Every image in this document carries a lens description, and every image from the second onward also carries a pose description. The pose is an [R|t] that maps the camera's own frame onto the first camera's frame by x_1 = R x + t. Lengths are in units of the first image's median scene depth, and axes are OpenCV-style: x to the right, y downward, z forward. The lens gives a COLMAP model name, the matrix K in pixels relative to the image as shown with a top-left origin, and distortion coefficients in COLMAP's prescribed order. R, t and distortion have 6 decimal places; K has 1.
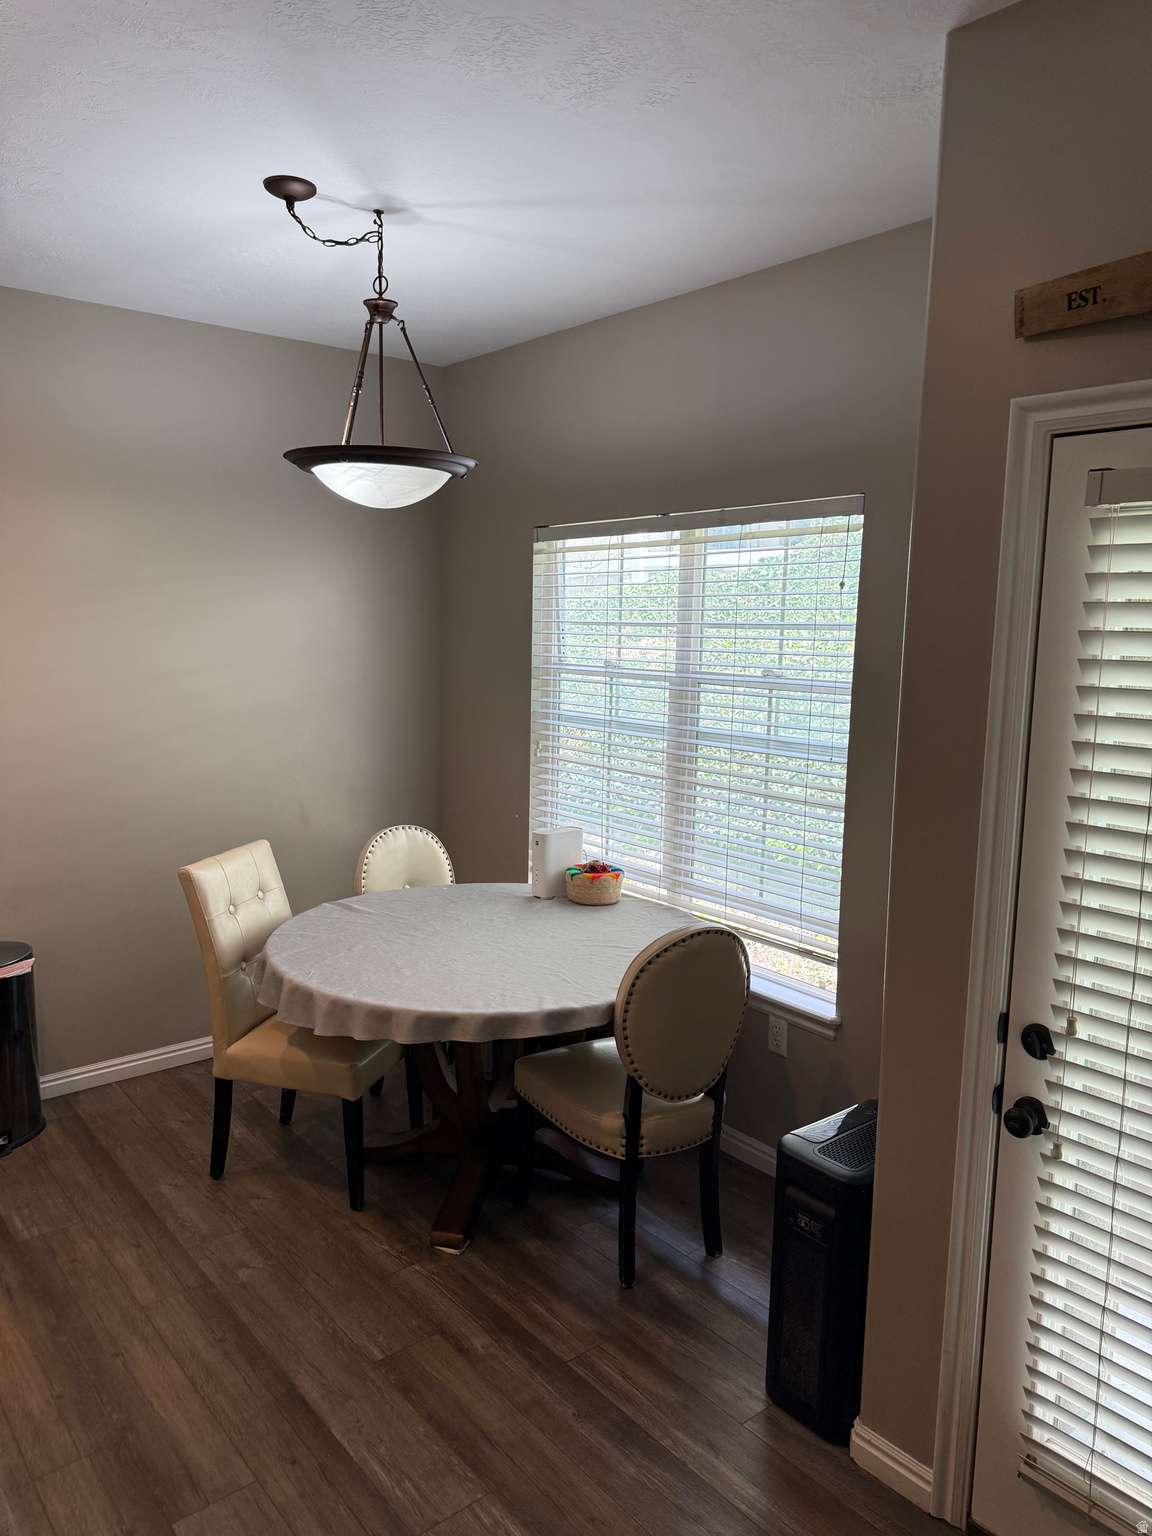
lens RADIAL K [[1118.7, 0, 553.2], [0, 1118.7, 784.0], [0, 0, 1]] dist [0.113584, -0.151778]
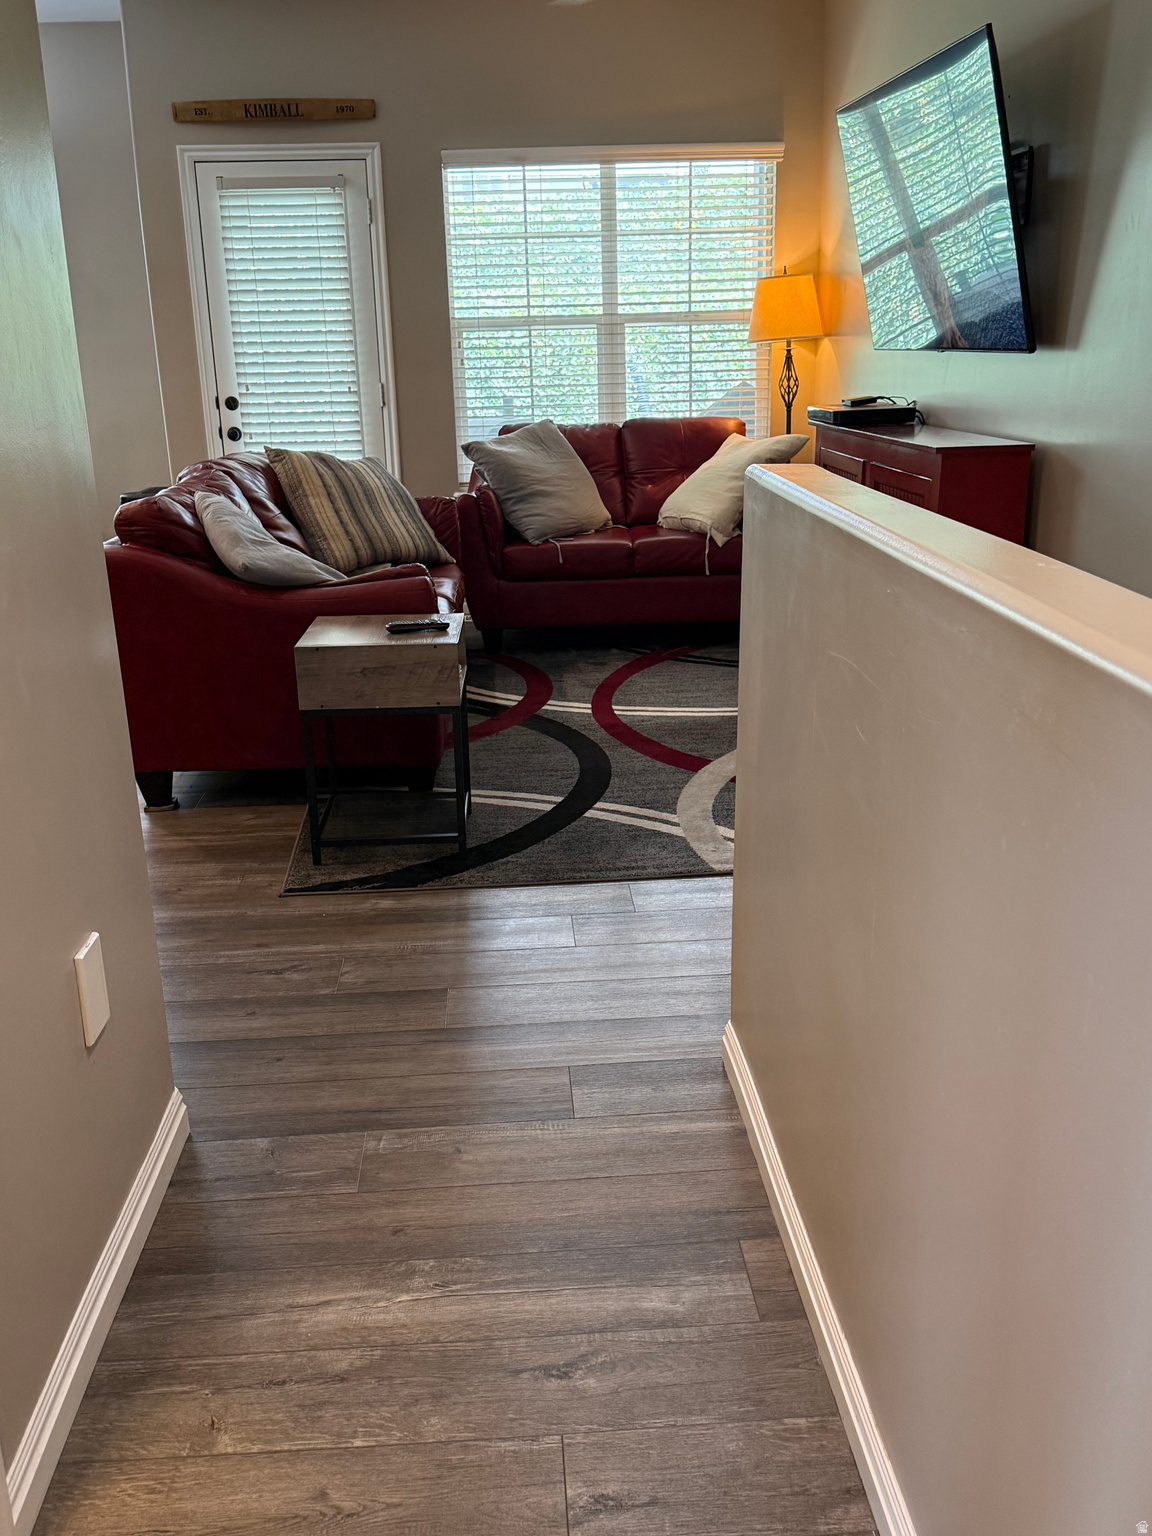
lens RADIAL K [[1376.2, 0, 568.2], [0, 1376.2, 760.7], [0, 0, 1]] dist [0.172498, -0.349414]
pose [[0.593177, -0.266268, 0.759765, -1.113048], [0.153052, 0.963809, 0.218283, 0.268714], [-0.790390, -0.013197, 0.612462, -1.002860]]
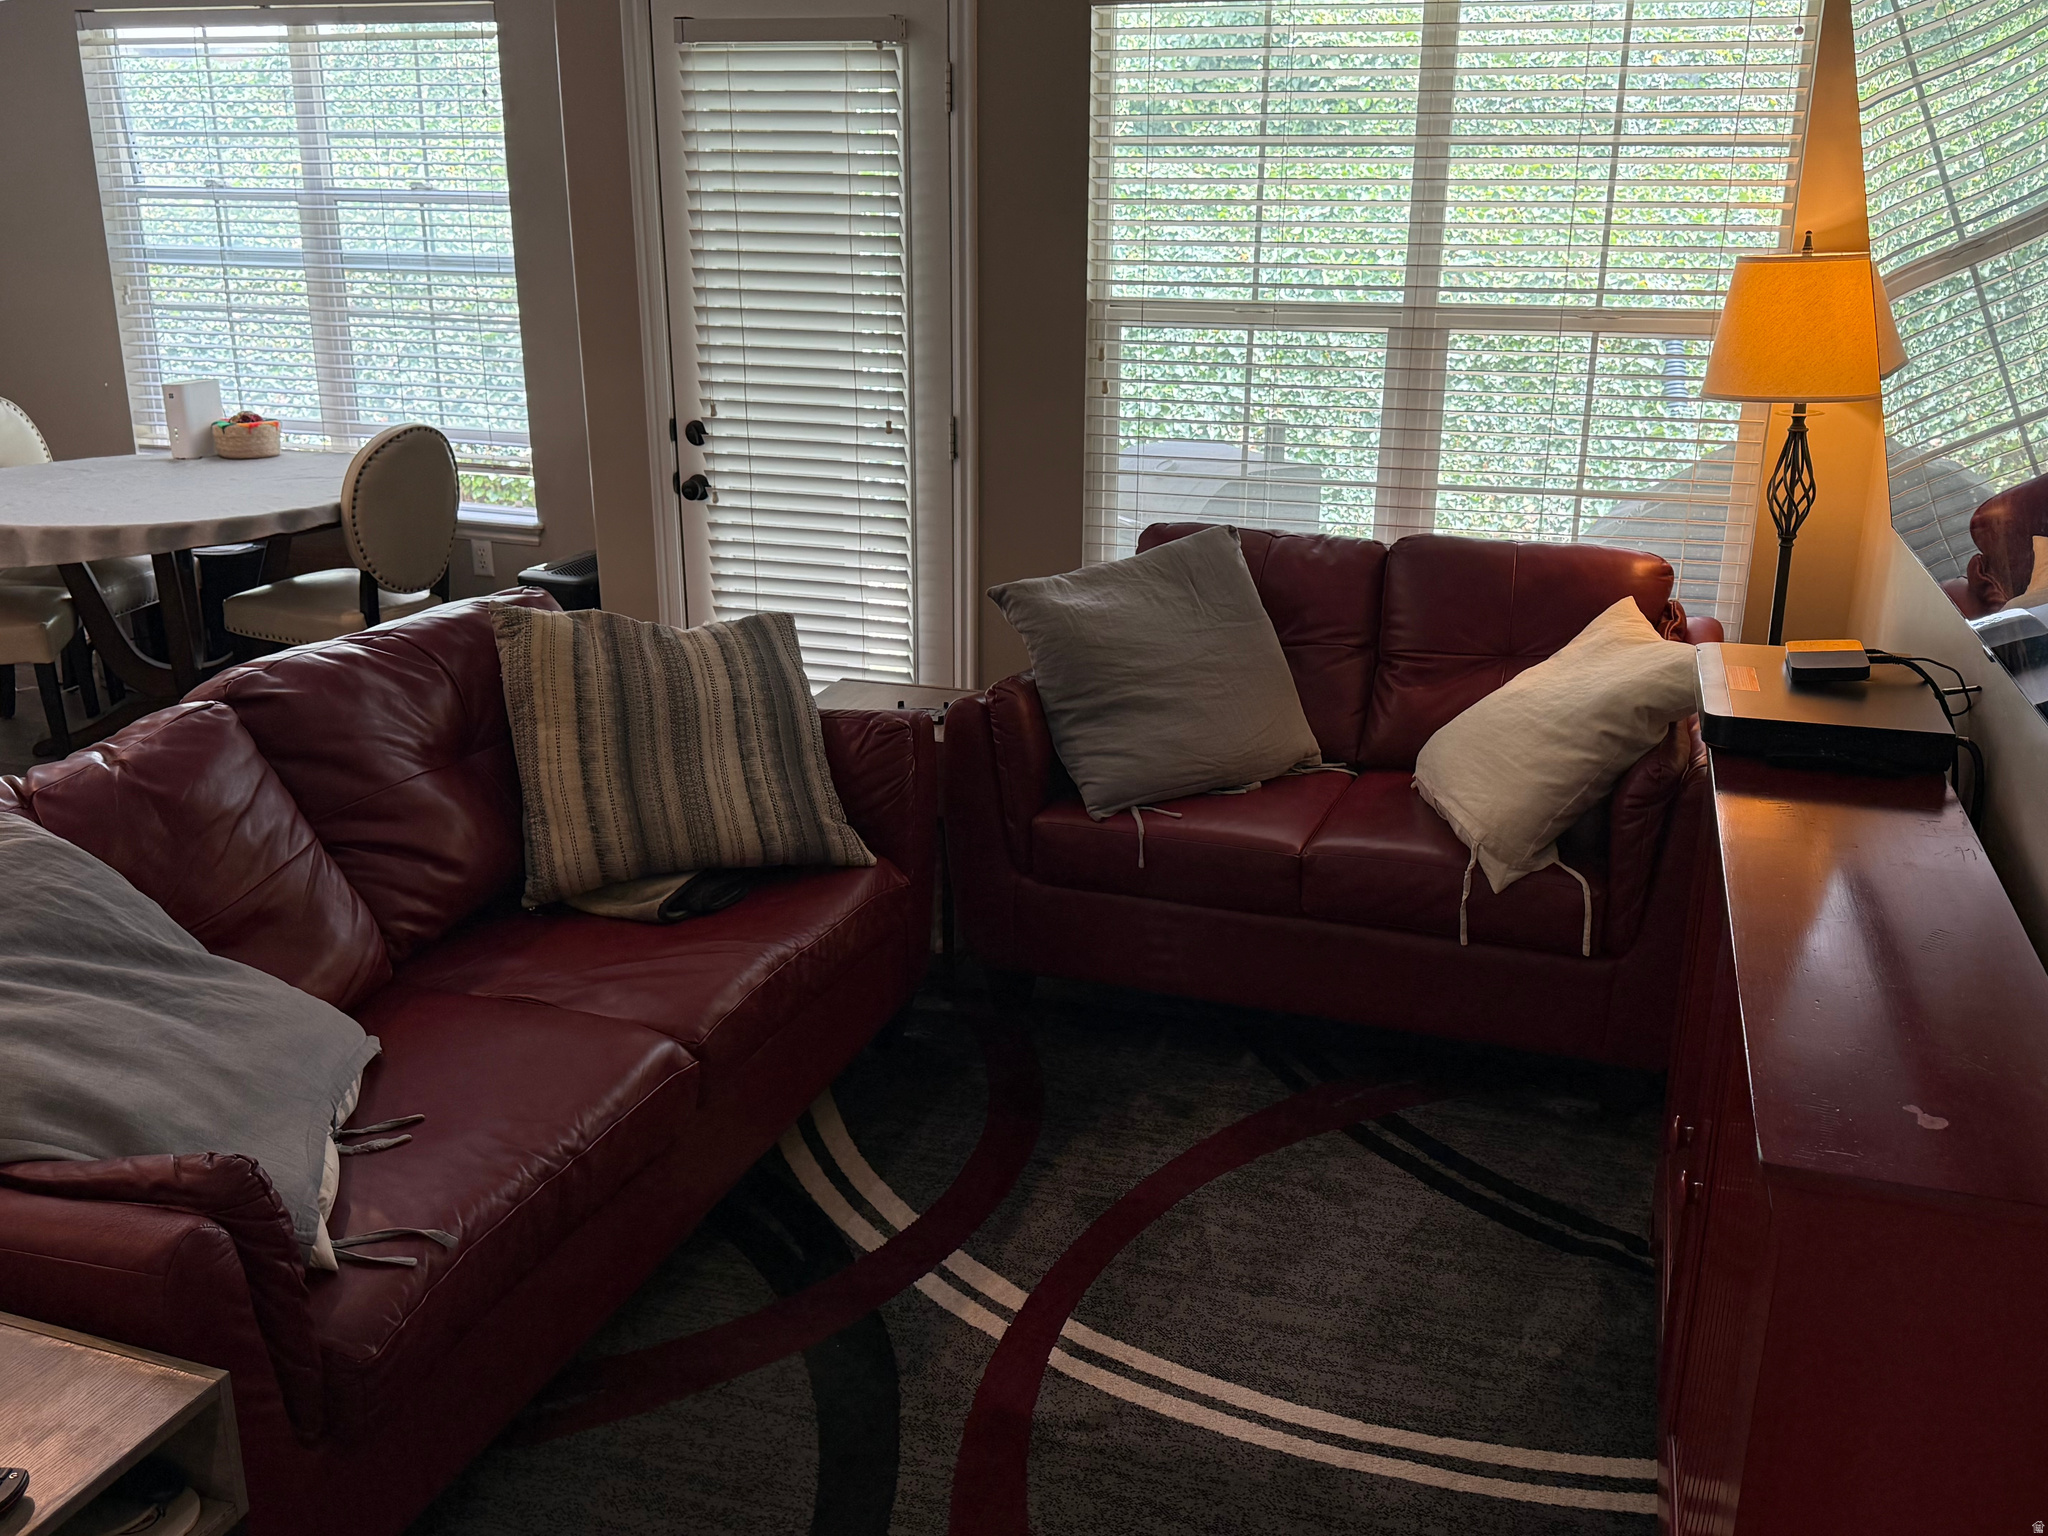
lens RADIAL K [[1835.0, 0, 1032.6], [0, 1835.0, 780.4], [0, 0, 1]] dist [0.172498, -0.349414]
pose [[0.841964, -0.178853, 0.509027, -0.307525], [0.083684, 0.975330, 0.204275, 0.129842], [-0.533004, -0.129394, 0.836160, -0.782066]]
